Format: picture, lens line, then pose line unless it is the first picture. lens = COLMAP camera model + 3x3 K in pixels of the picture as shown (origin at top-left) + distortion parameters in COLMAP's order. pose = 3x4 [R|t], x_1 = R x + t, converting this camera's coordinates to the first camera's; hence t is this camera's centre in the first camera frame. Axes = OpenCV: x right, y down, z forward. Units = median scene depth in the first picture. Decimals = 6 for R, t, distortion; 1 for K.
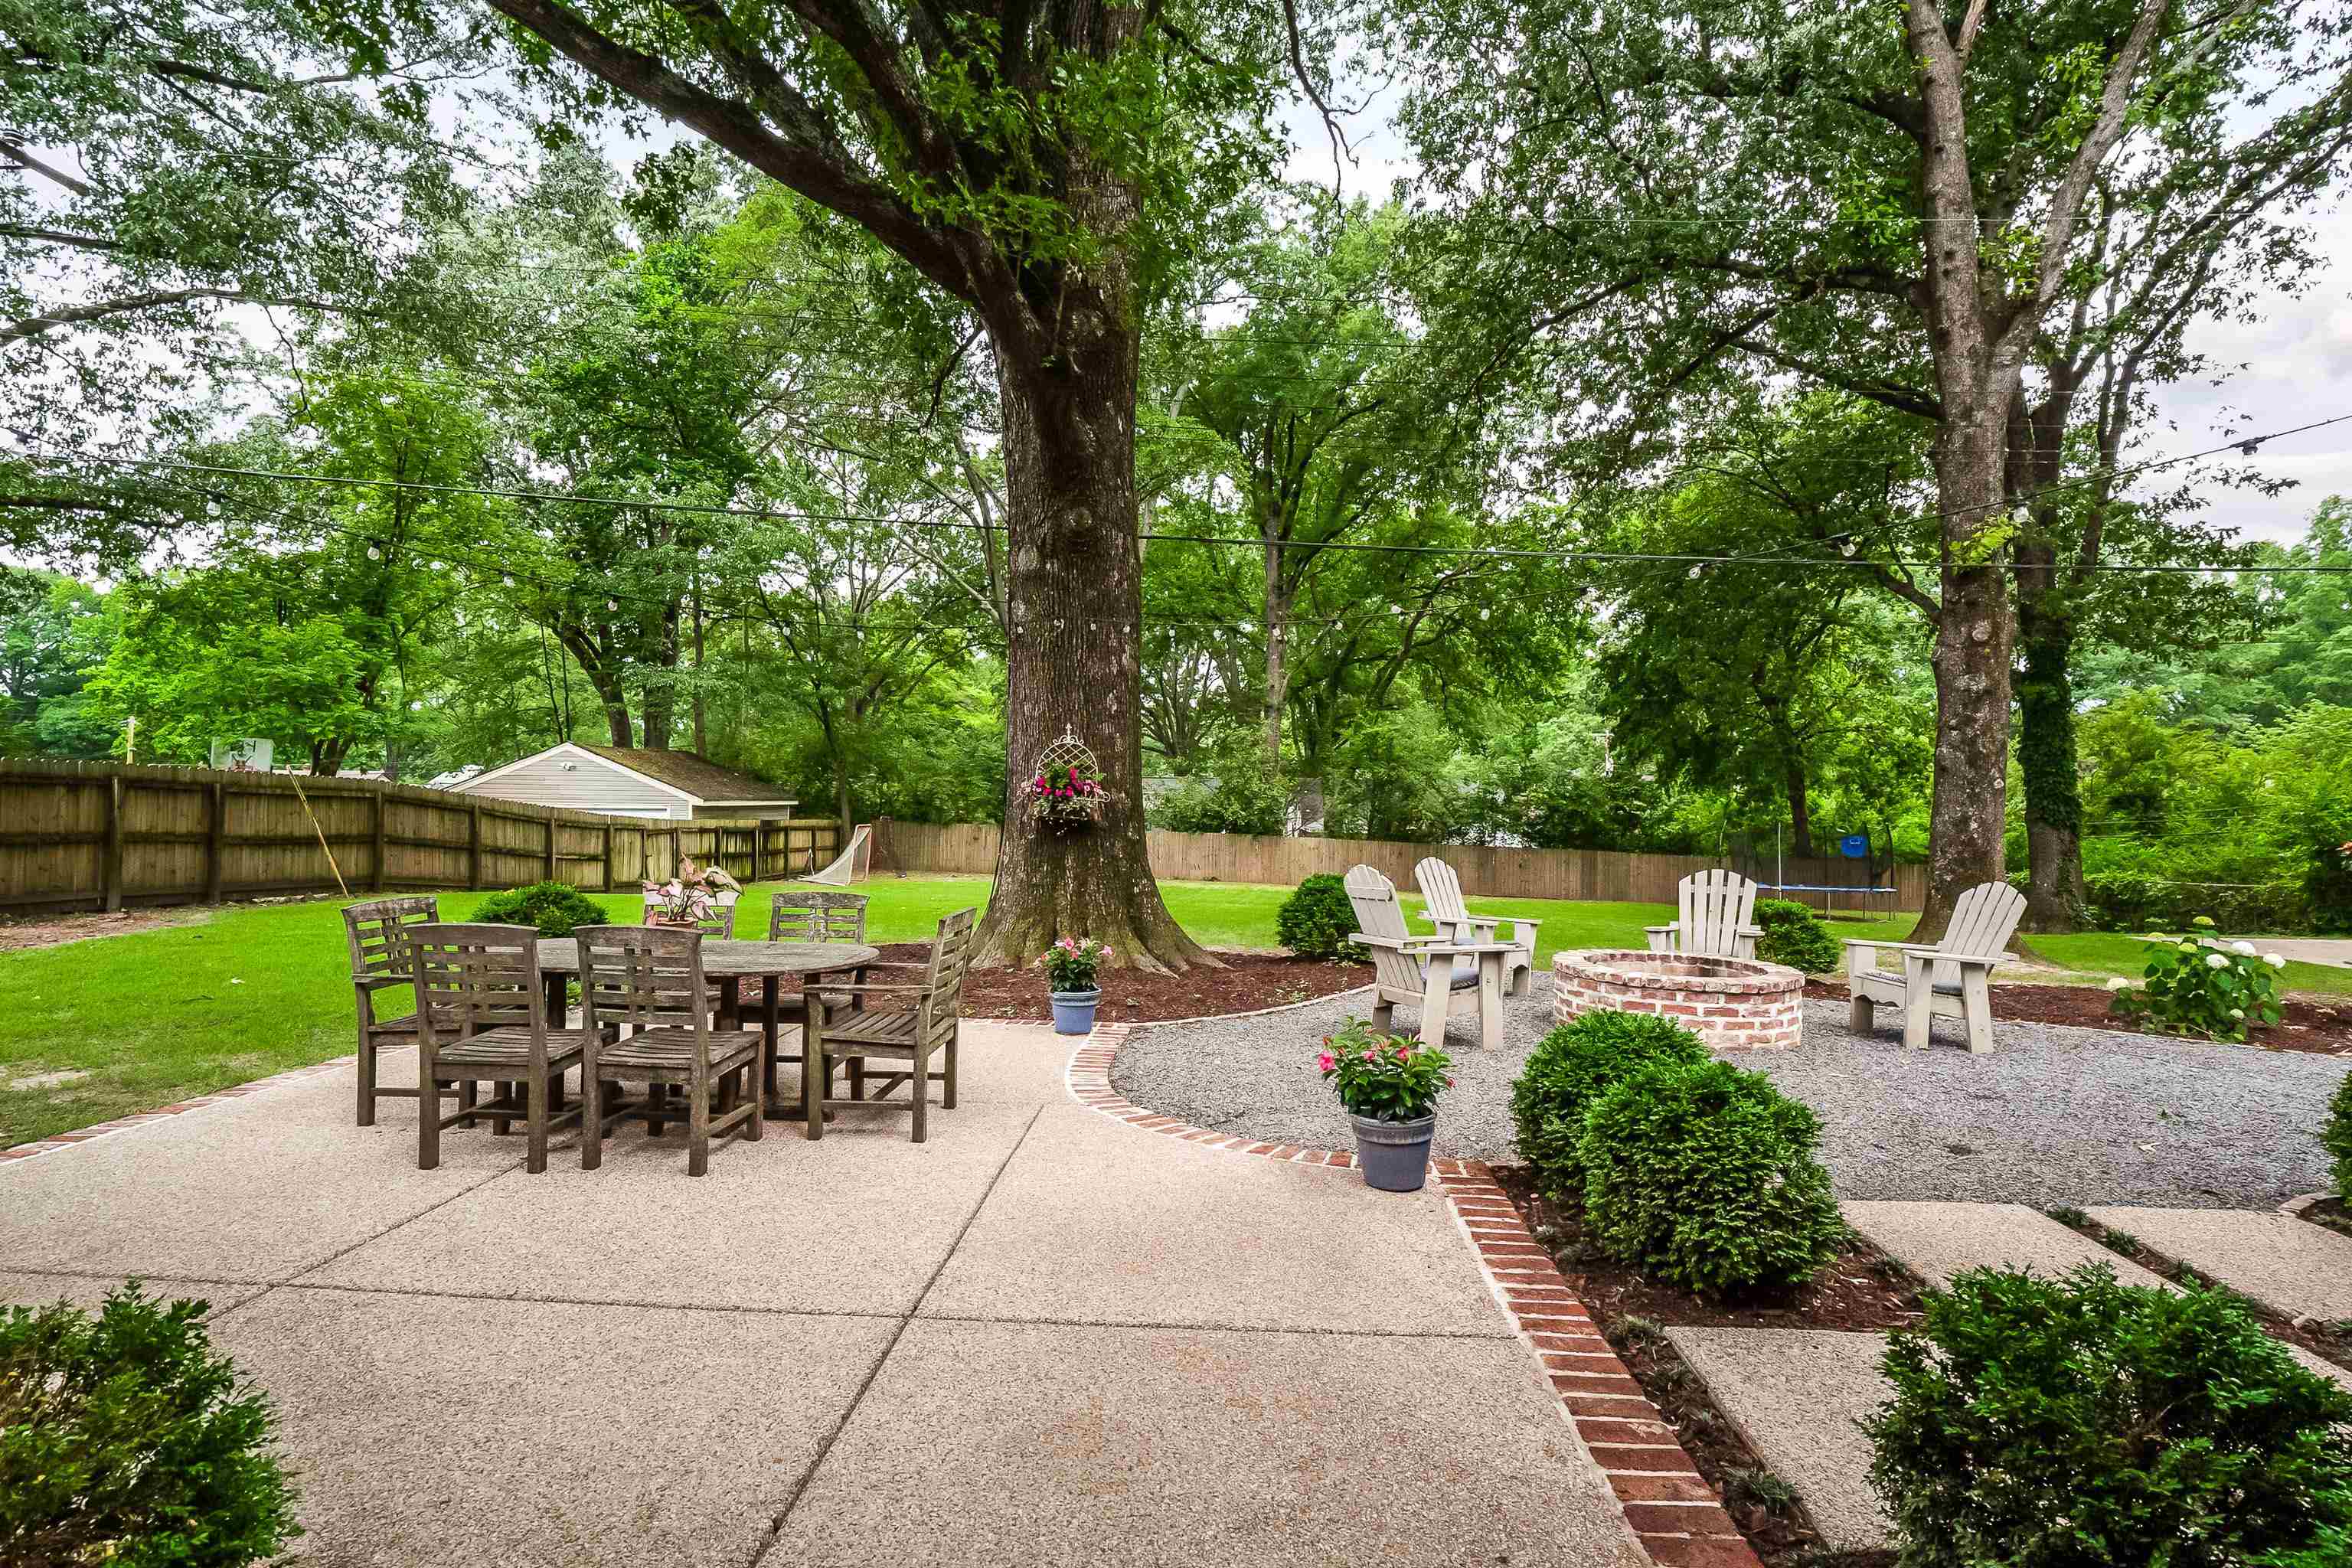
lens RADIAL K [[1125.9, 0, 1147.7], [0, 1125.9, 774.8], [0, 0, 1]] dist [-0.009961, -0.003441]
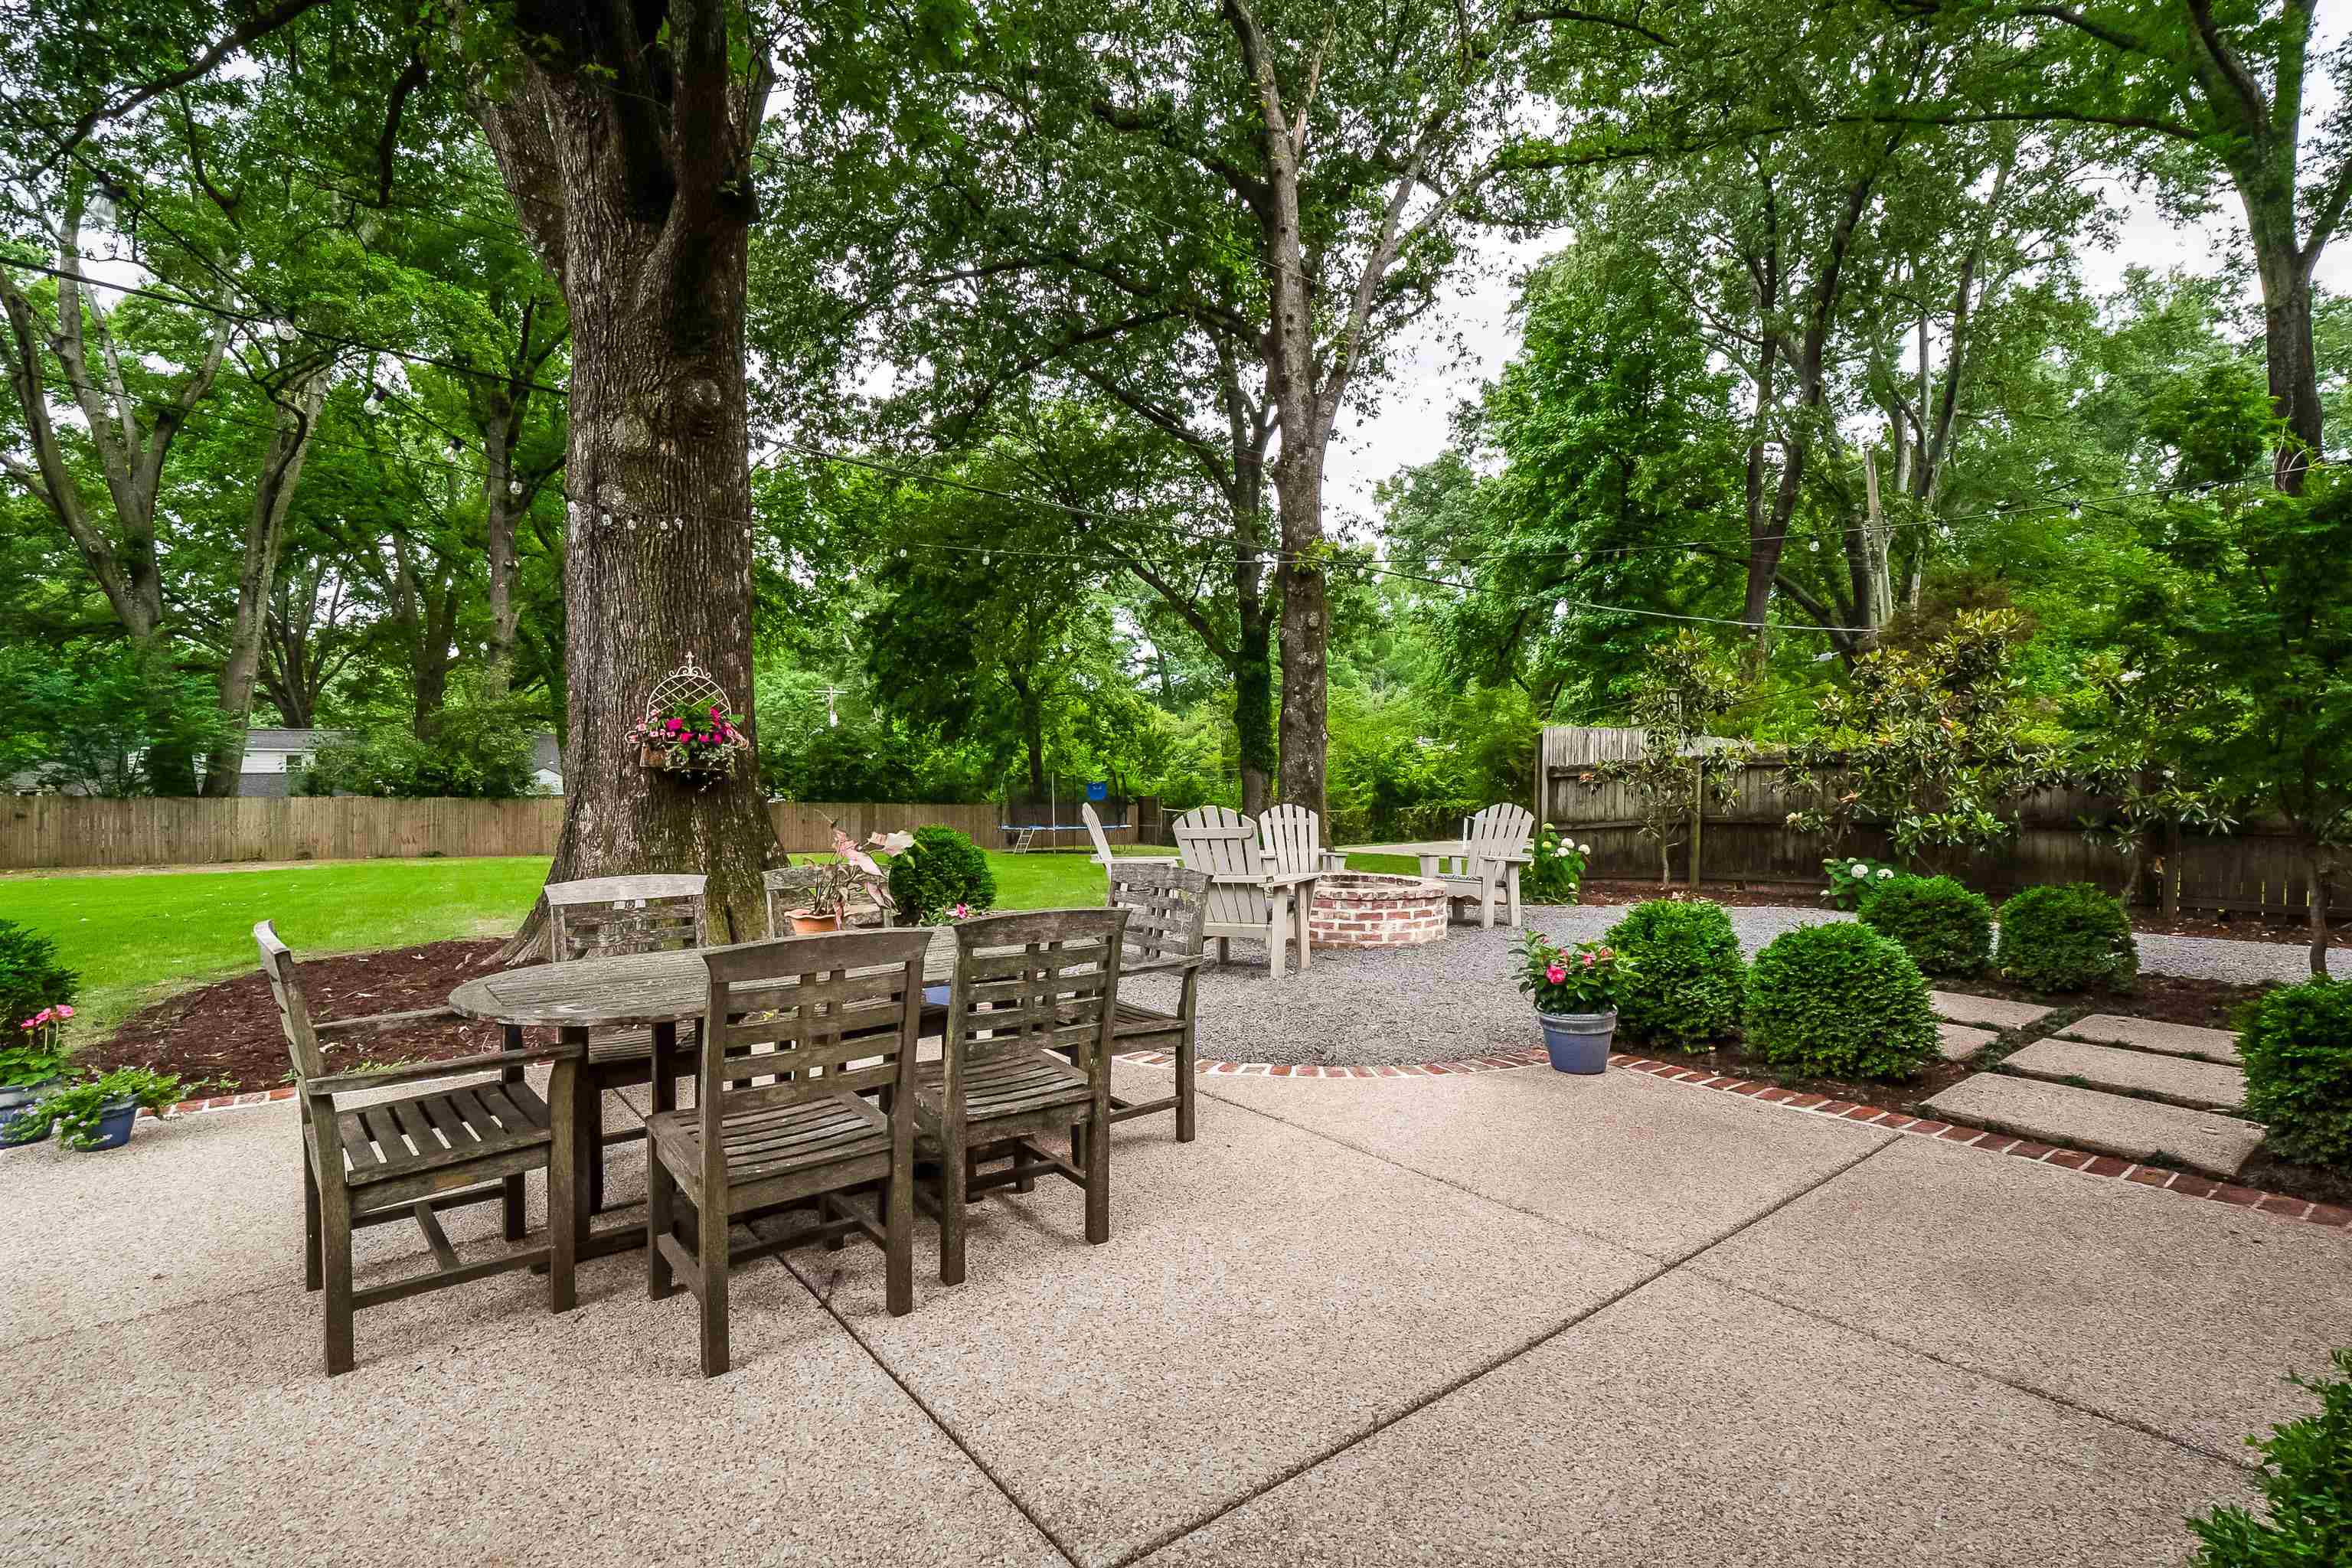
lens RADIAL K [[1125.9, 0, 1193.2], [0, 1125.9, 773.1], [0, 0, 1]] dist [-0.009961, -0.003441]
pose [[0.741003, -0.016934, 0.671289, -0.238489], [-0.007688, 0.999403, 0.033697, 0.007670], [-0.671458, -0.030131, 0.740430, 0.121105]]
